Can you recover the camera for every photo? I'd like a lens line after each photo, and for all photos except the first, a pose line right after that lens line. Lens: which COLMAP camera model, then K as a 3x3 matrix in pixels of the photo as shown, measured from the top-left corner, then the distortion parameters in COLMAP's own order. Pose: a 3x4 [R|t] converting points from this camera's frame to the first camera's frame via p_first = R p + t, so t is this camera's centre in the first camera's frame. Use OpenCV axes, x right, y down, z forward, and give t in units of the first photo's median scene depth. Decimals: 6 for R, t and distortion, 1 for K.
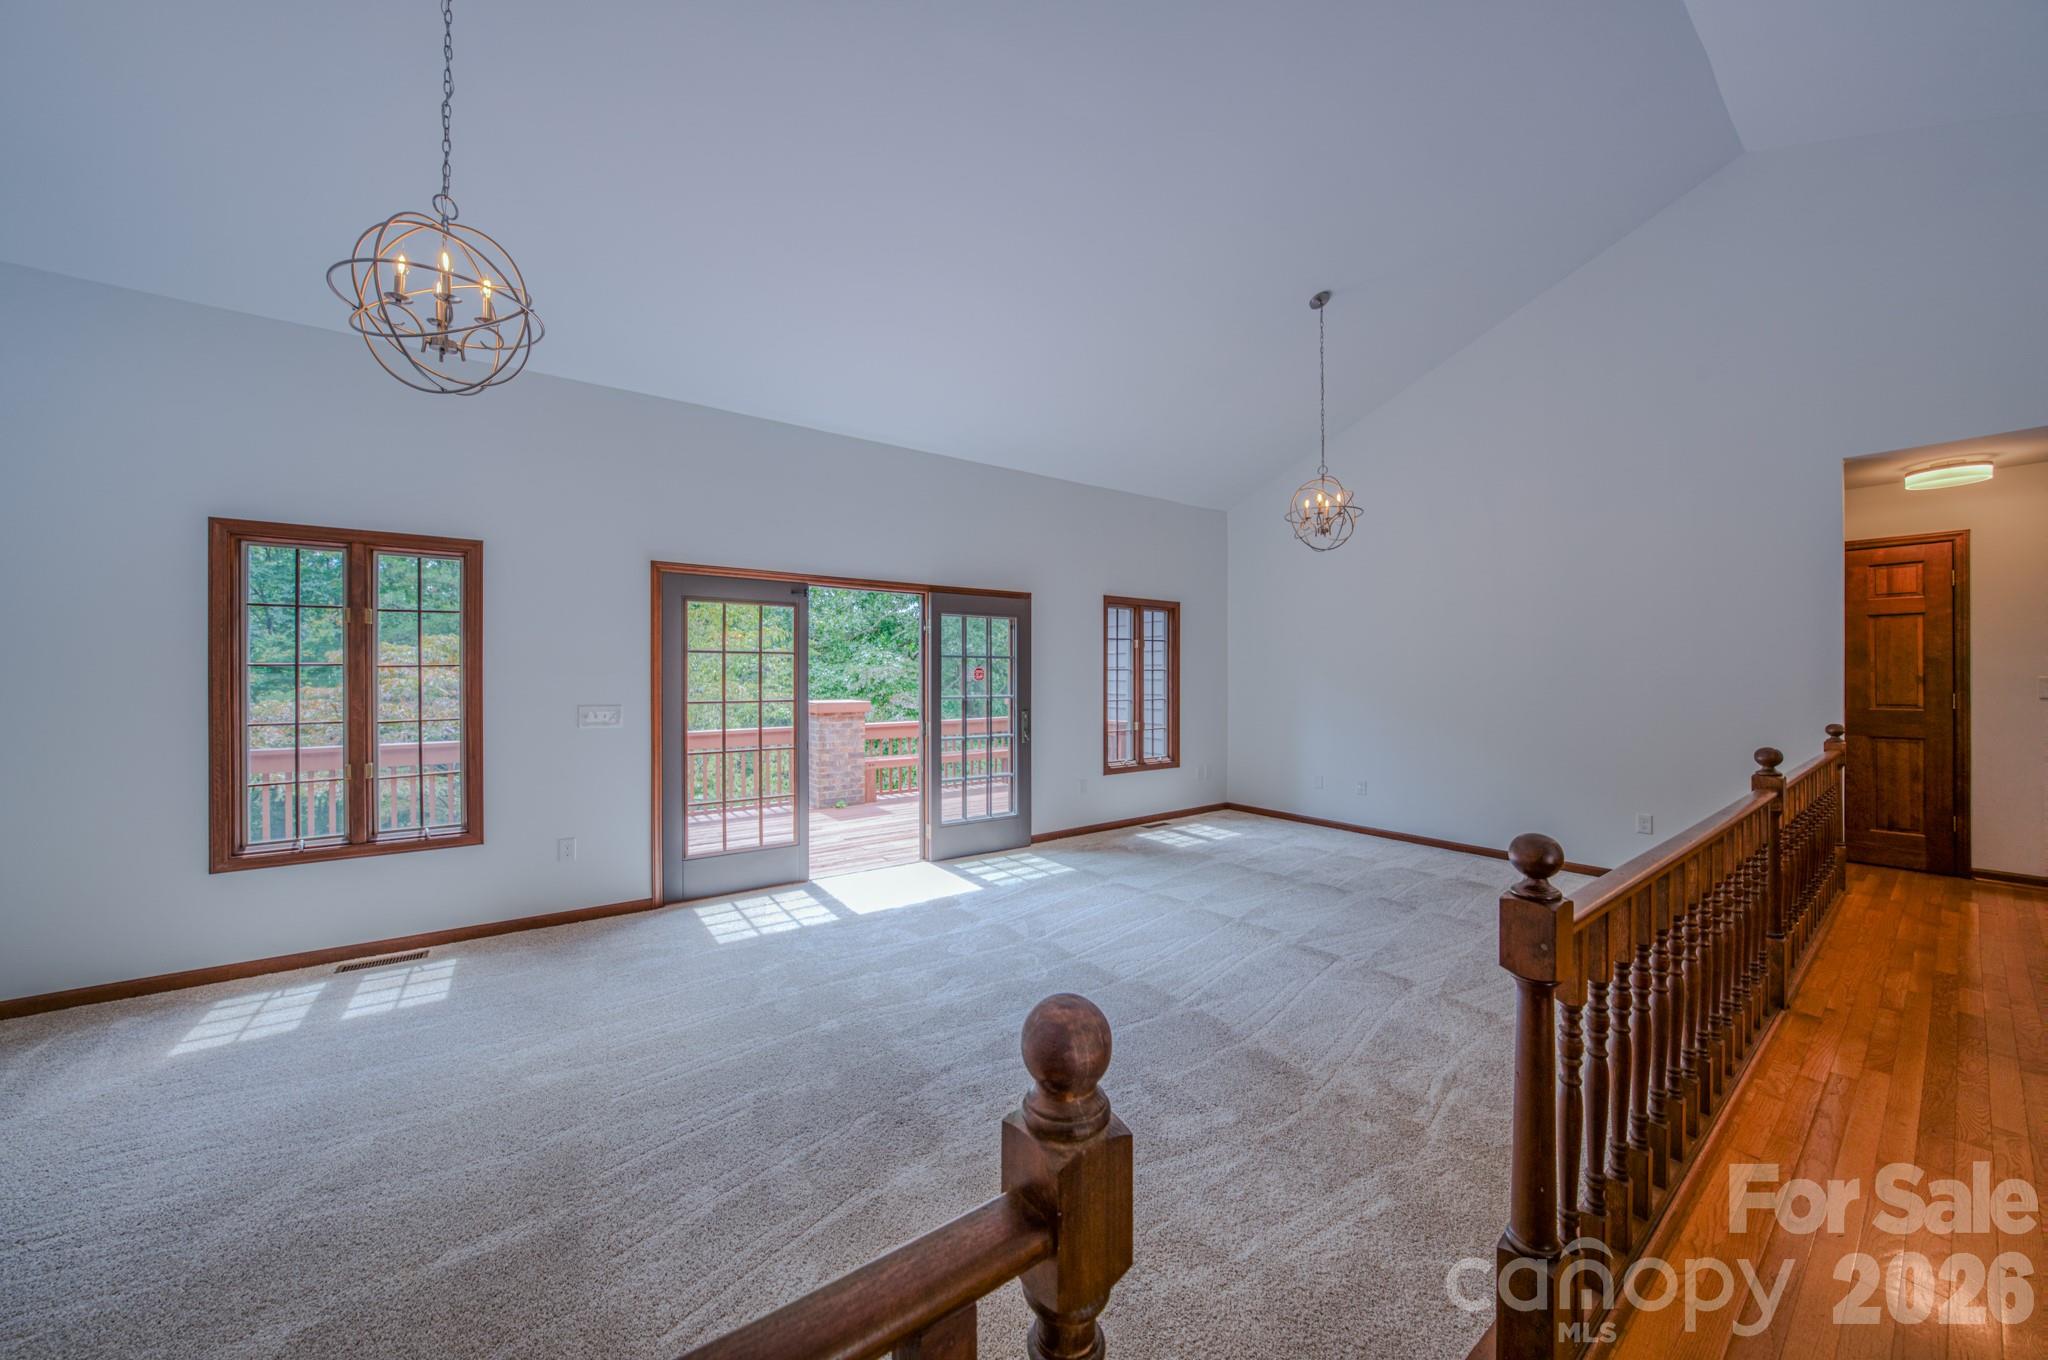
lens RADIAL K [[710.2, 0, 1023.6], [0, 710.2, 677.3], [0, 0, 1]] dist [-0.023848, 0.004857]
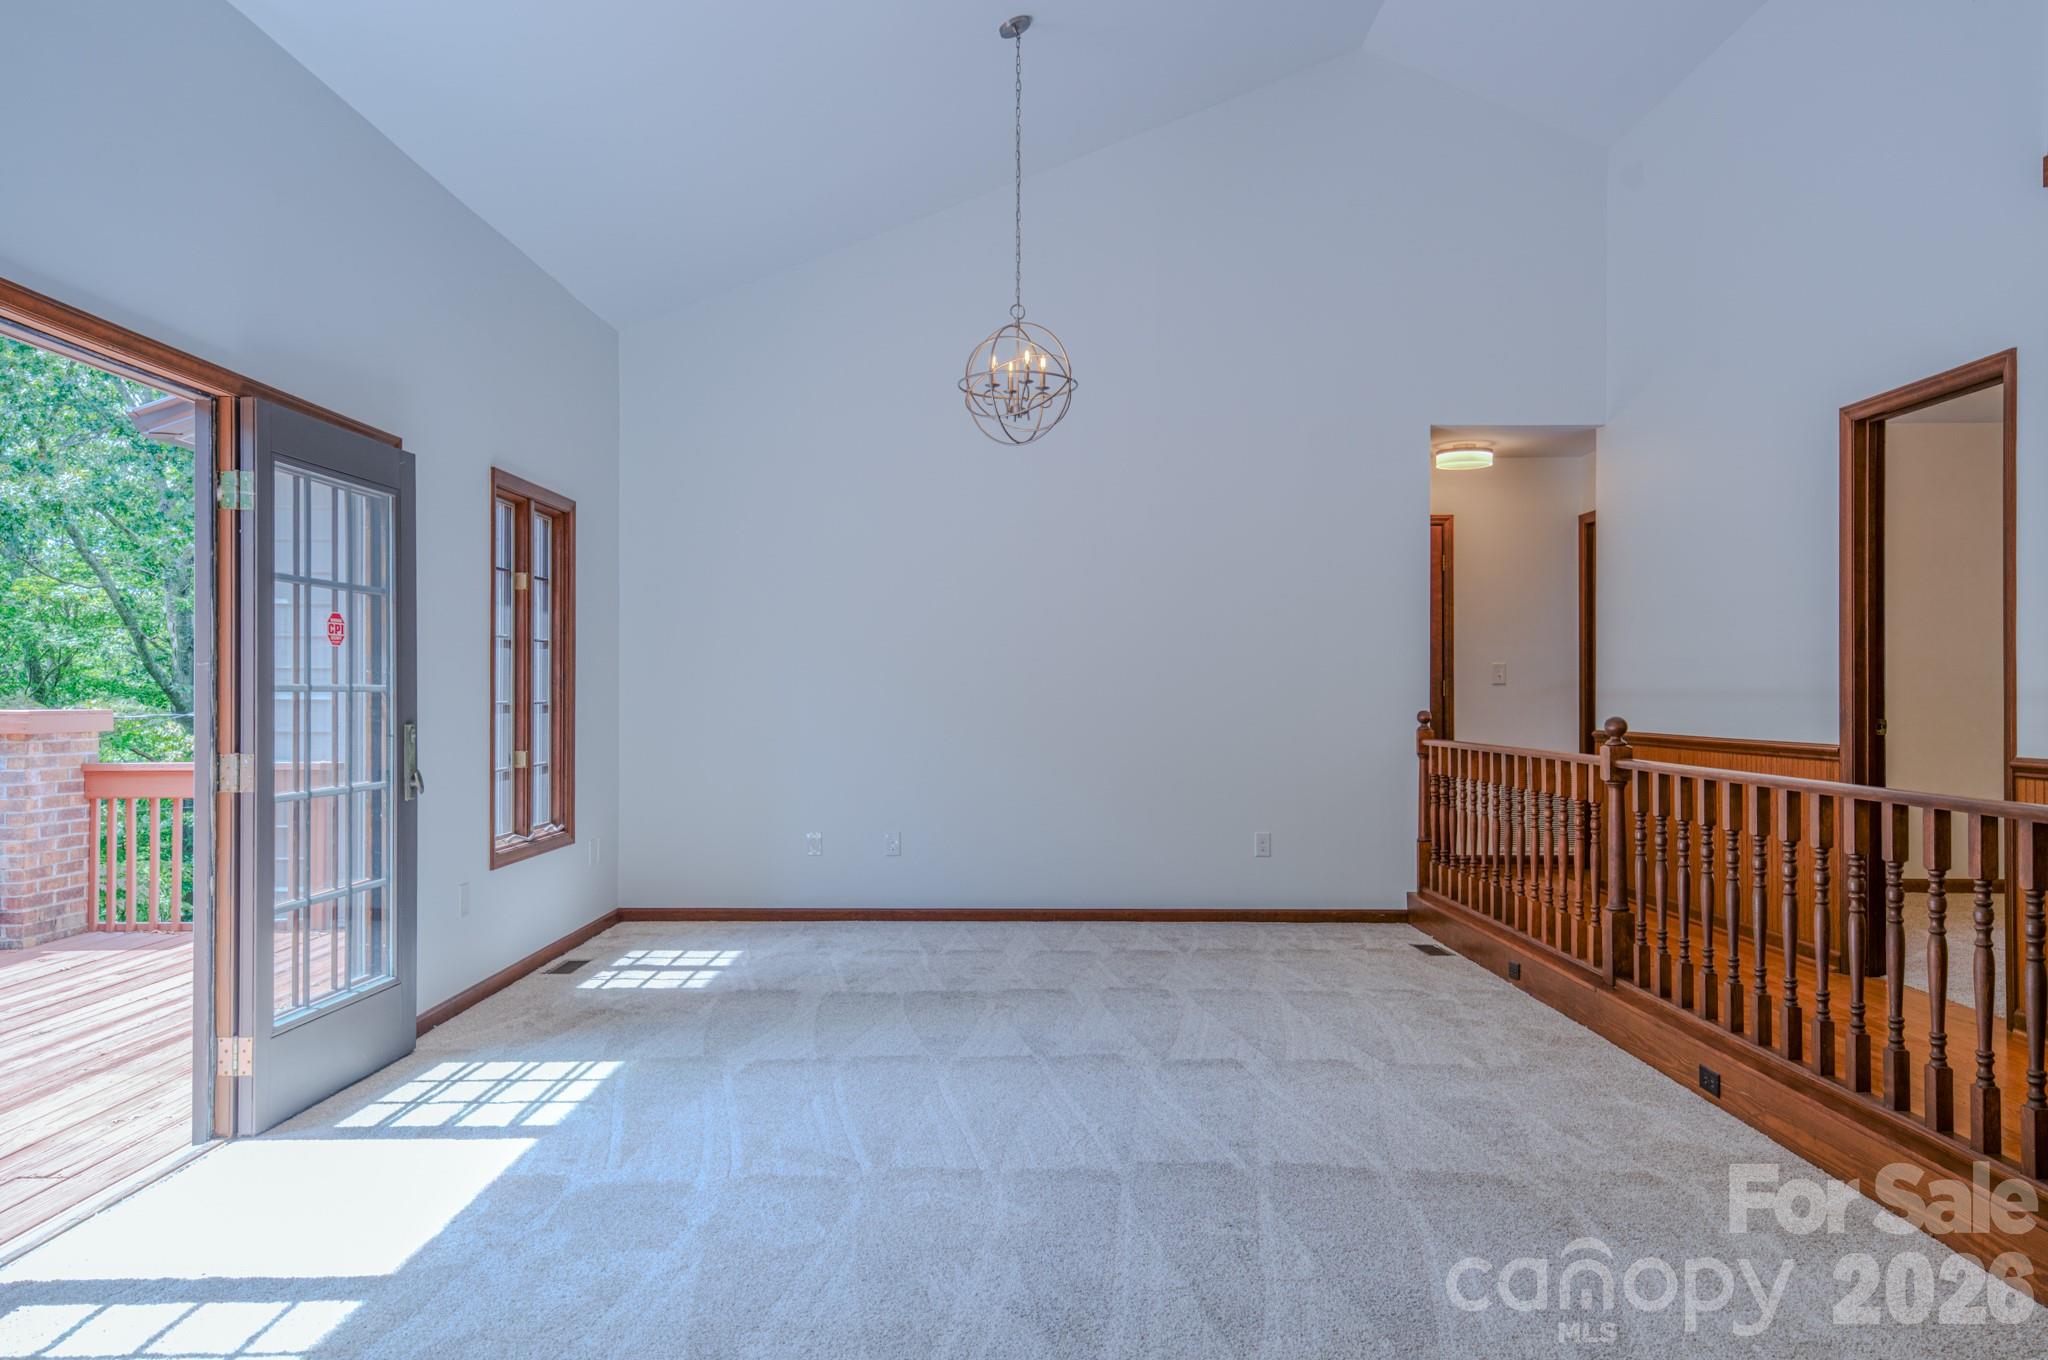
lens RADIAL K [[1343.9, 0, 998.2], [0, 1343.9, 717.1], [0, 0, 1]] dist [0.025017, 0.010916]
pose [[0.602666, -0.014388, 0.797864, -0.473195], [0.003379, 0.999874, 0.015478, 0.035230], [-0.797987, -0.006633, 0.602639, 0.277814]]
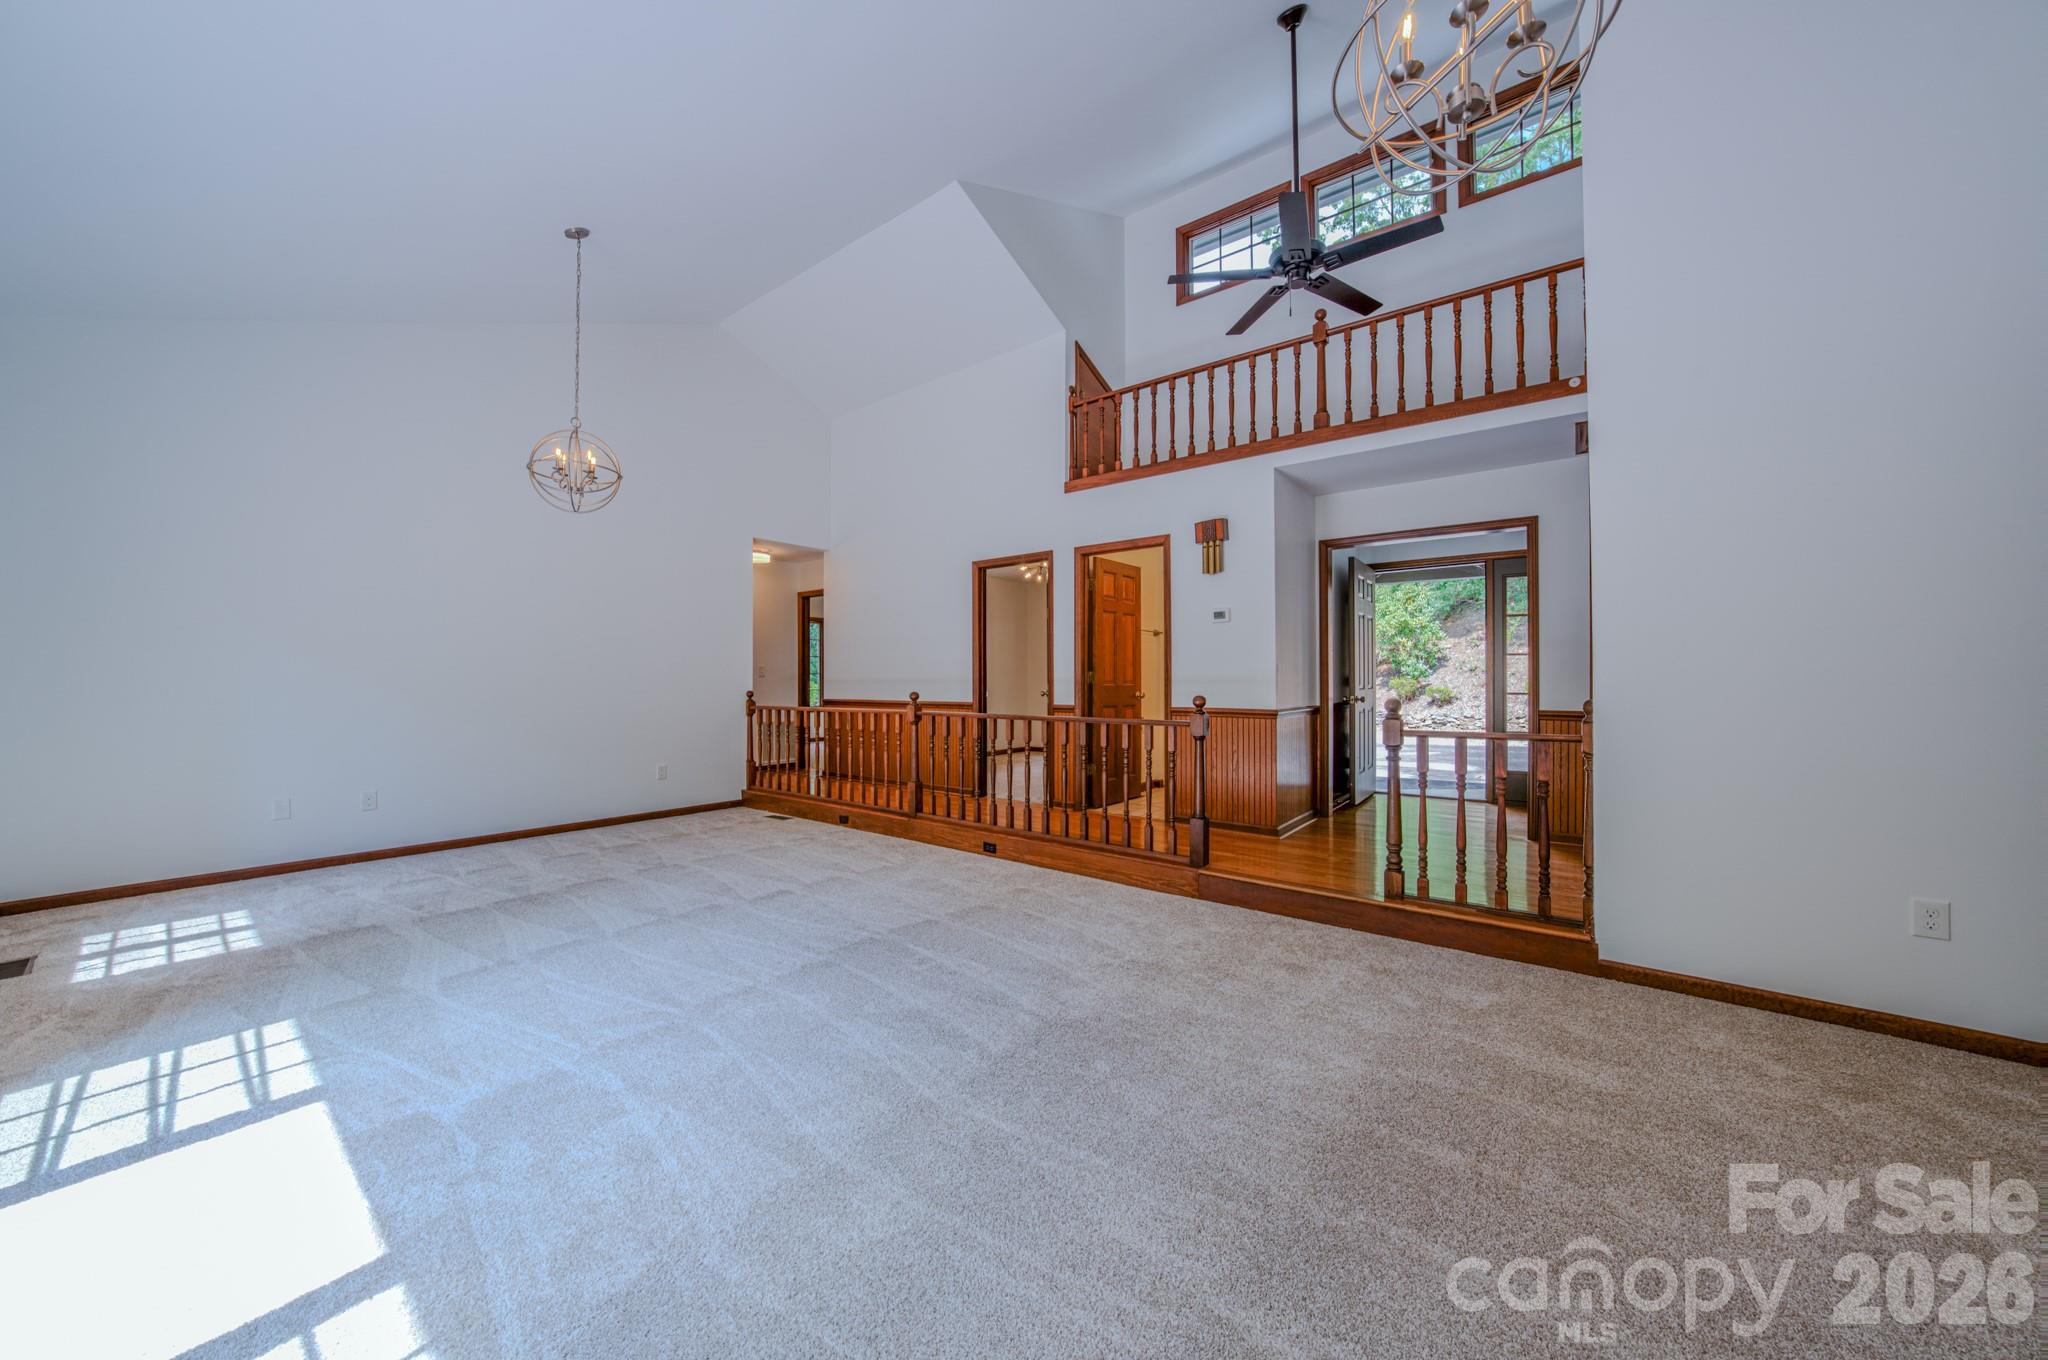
lens RADIAL K [[710.2, 0, 1009.6], [0, 710.2, 679.7], [0, 0, 1]] dist [-0.023848, 0.004857]
pose [[-0.251540, 0.000739, 0.967847, -0.525871], [0.005042, 0.999987, 0.000547, 0.034070], [-0.967834, 0.005017, -0.251540, 0.627317]]
